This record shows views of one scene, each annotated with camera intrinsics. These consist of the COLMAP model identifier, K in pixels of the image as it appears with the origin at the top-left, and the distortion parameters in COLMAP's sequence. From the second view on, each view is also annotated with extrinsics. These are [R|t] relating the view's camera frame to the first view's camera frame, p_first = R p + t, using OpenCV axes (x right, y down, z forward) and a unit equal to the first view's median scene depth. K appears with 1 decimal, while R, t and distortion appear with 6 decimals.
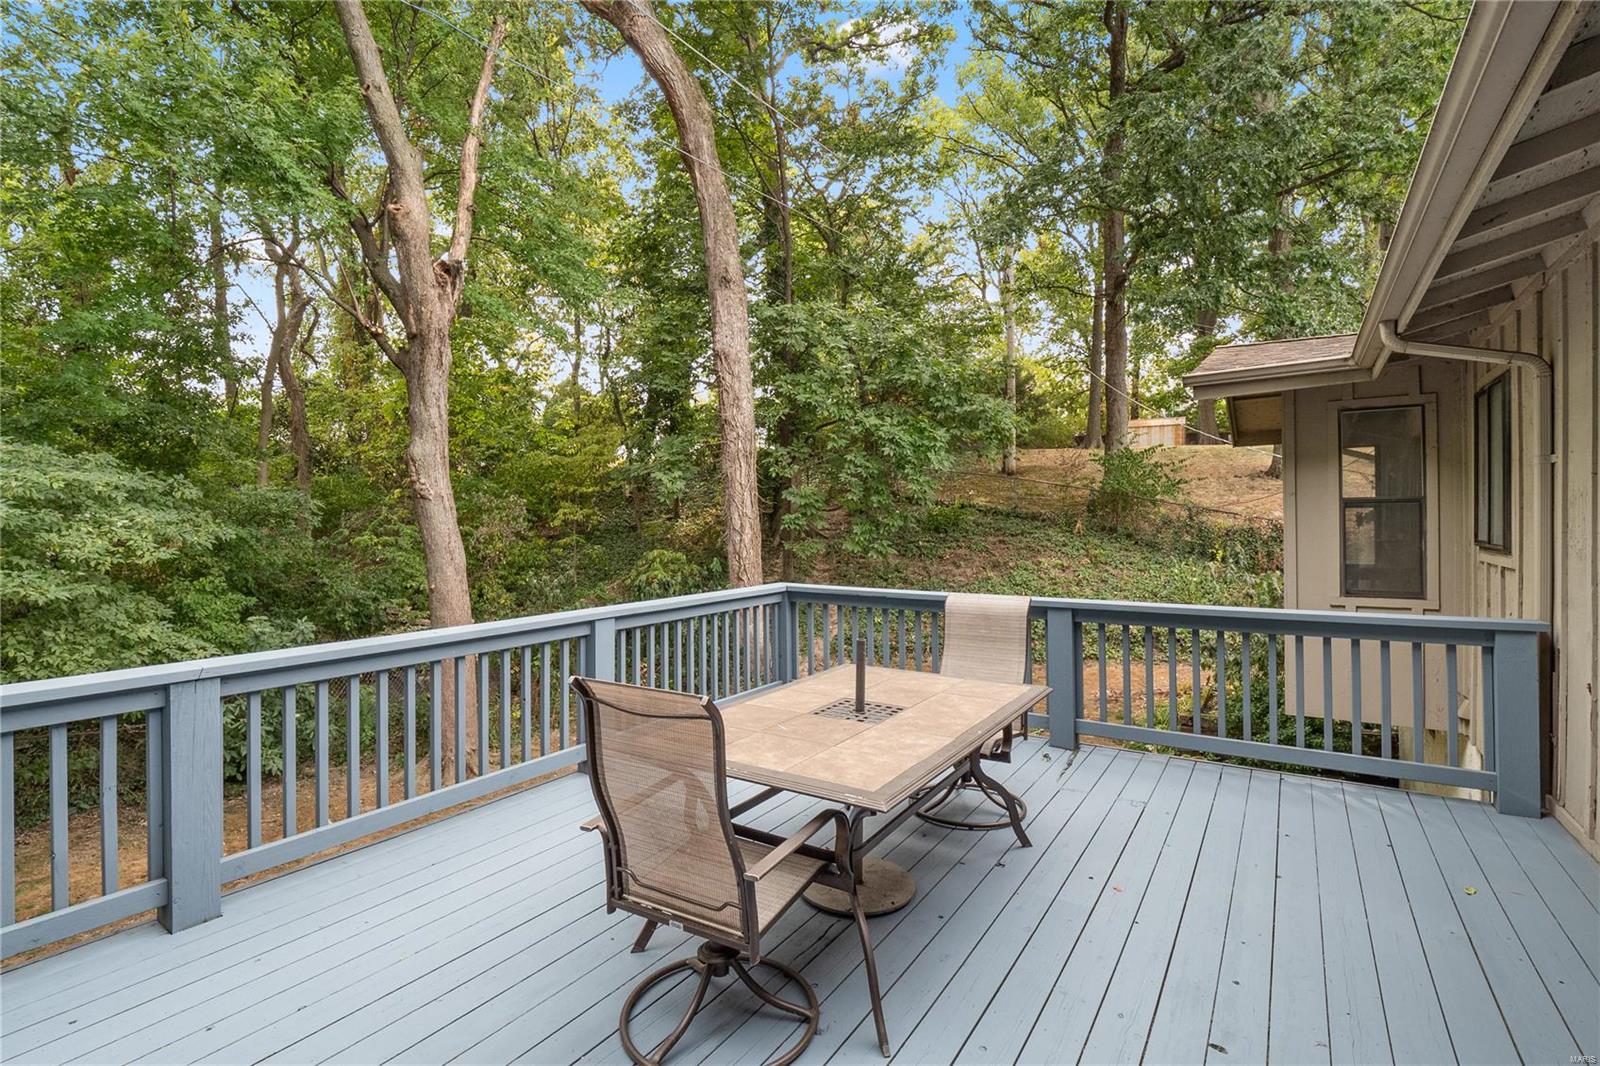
lens RADIAL K [[756.0, 0, 803.8], [0, 756.0, 532.3], [0, 0, 1]] dist [-0.010539, -0.002224]
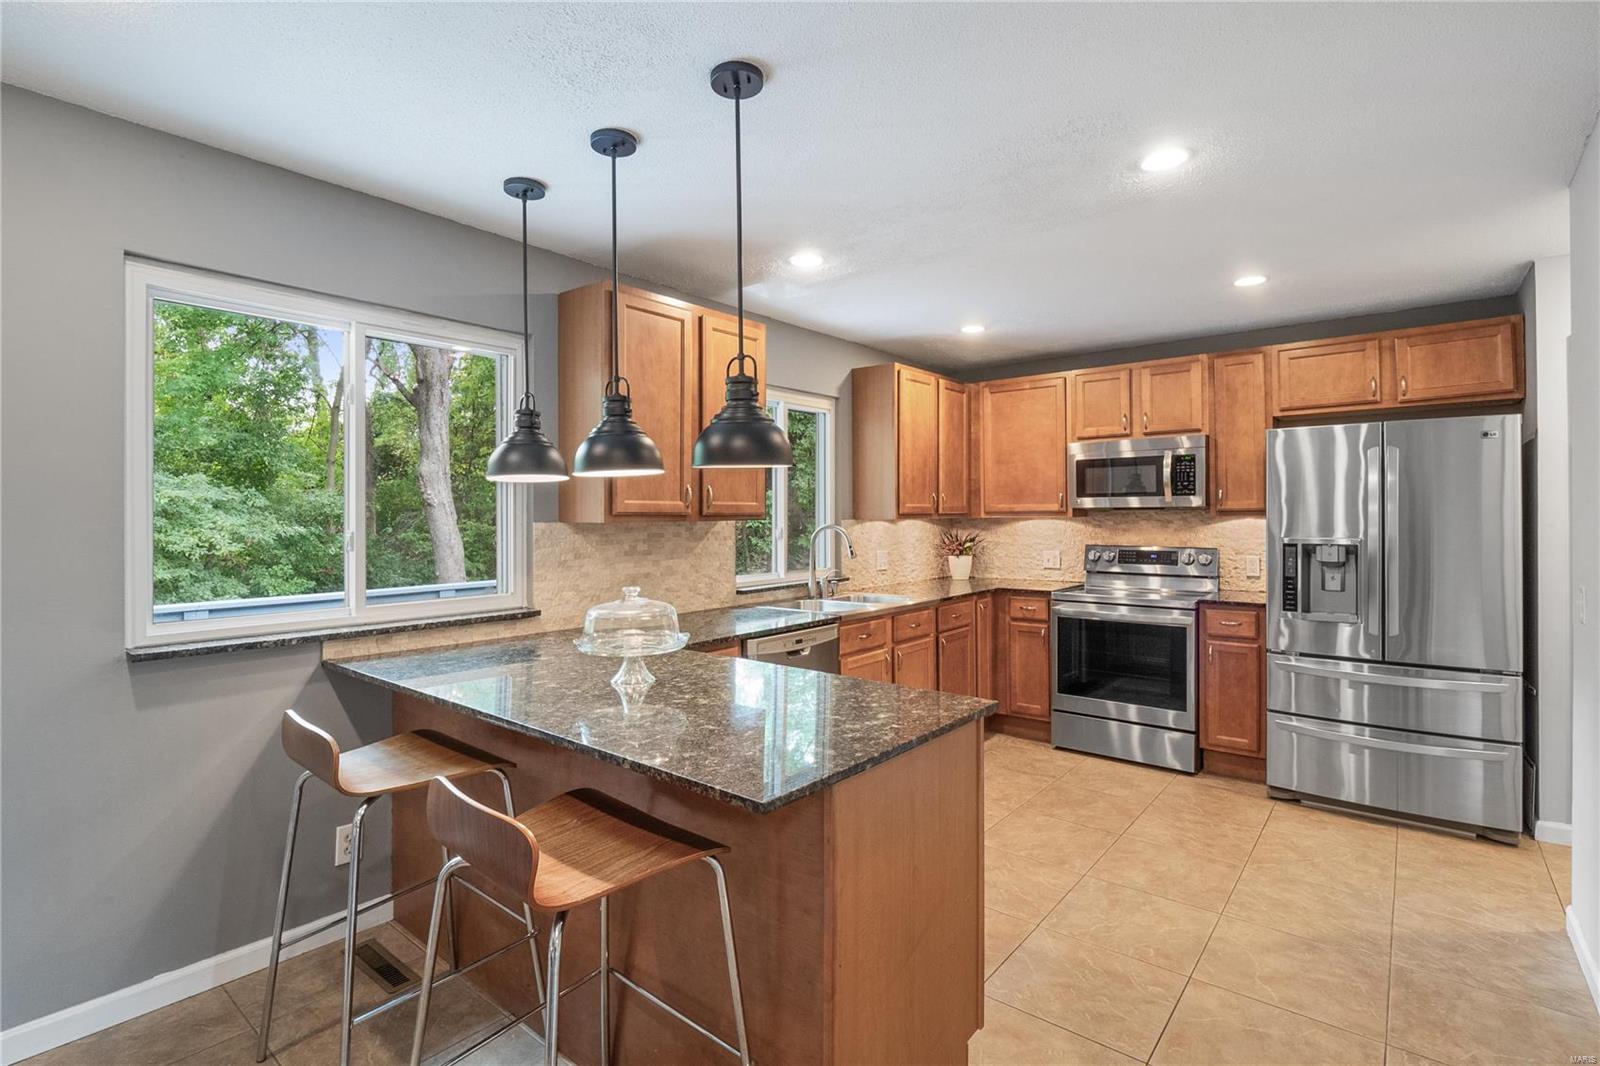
lens RADIAL K [[756.0, 0, 803.0], [0, 756.0, 518.8], [0, 0, 1]] dist [-0.010539, -0.002224]
pose [[0.994905, 0.000494, -0.100813, 0.273604], [-0.001427, 0.999957, -0.009179, -0.011222], [0.100804, 0.009276, 0.994863, -0.232100]]
